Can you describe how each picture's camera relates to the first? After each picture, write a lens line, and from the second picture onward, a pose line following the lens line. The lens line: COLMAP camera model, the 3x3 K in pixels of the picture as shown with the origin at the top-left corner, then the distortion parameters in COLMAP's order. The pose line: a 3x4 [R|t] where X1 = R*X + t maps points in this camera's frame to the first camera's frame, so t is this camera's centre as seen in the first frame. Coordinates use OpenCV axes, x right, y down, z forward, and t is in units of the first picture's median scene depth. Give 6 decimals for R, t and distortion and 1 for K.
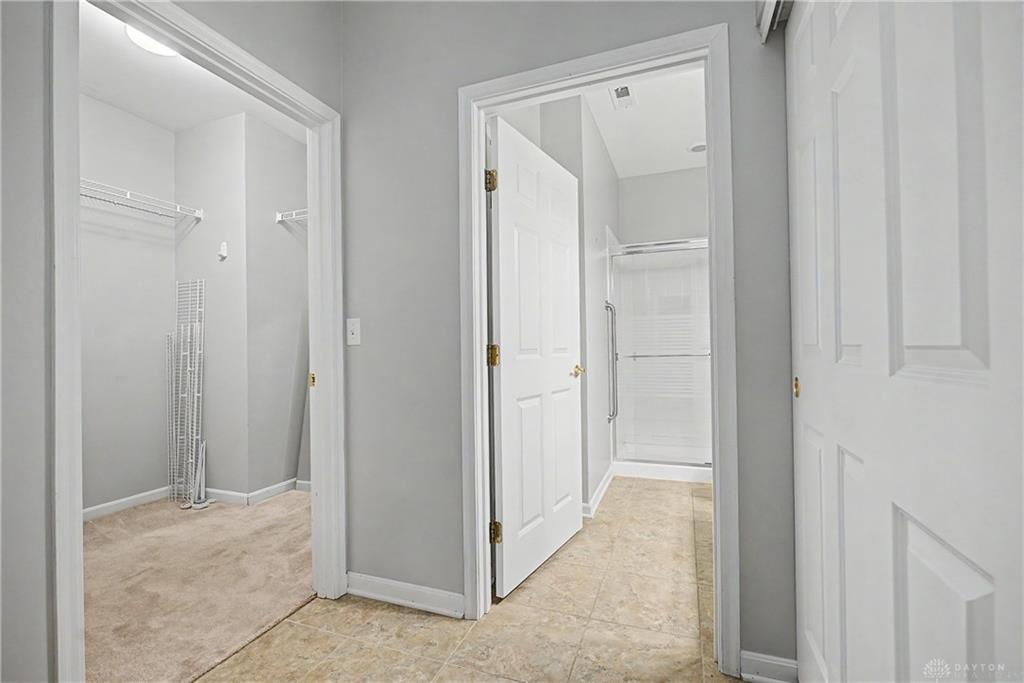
lens RADIAL K [[449.6, 0, 512.6], [0, 449.6, 342.4], [0, 0, 1]] dist [-0.013813, 0.002050]
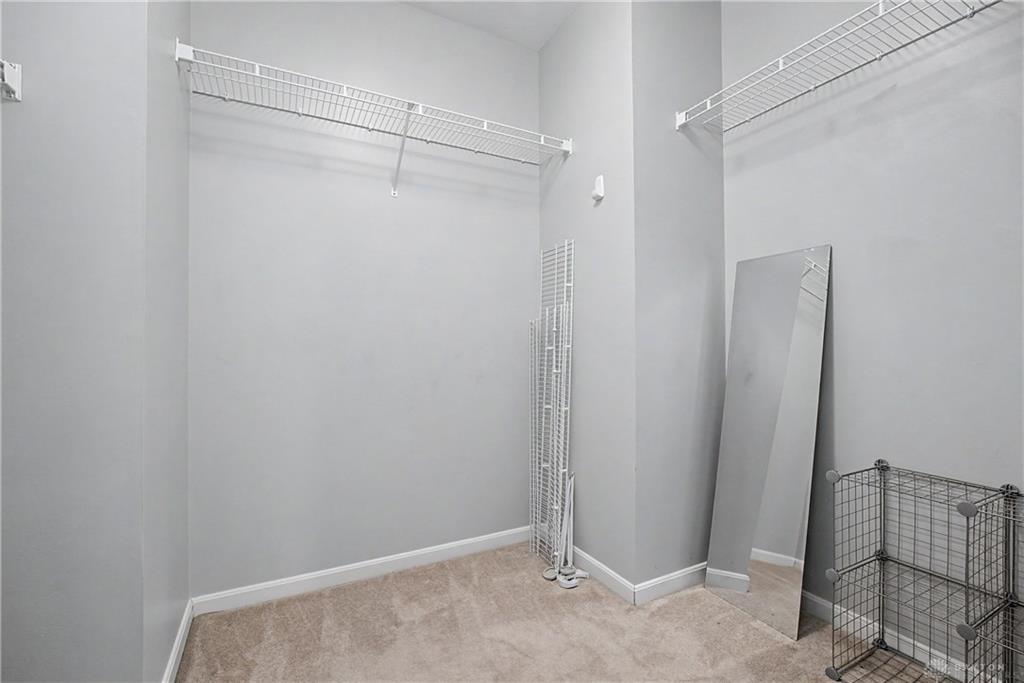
lens RADIAL K [[449.6, 0, 512.6], [0, 449.6, 342.4], [0, 0, 1]] dist [-0.013813, 0.002050]
pose [[0.751876, 0.009370, -0.659238, -0.310809], [-0.002515, 0.999932, 0.011344, 0.008337], [0.659300, -0.006871, 0.751849, 0.428085]]
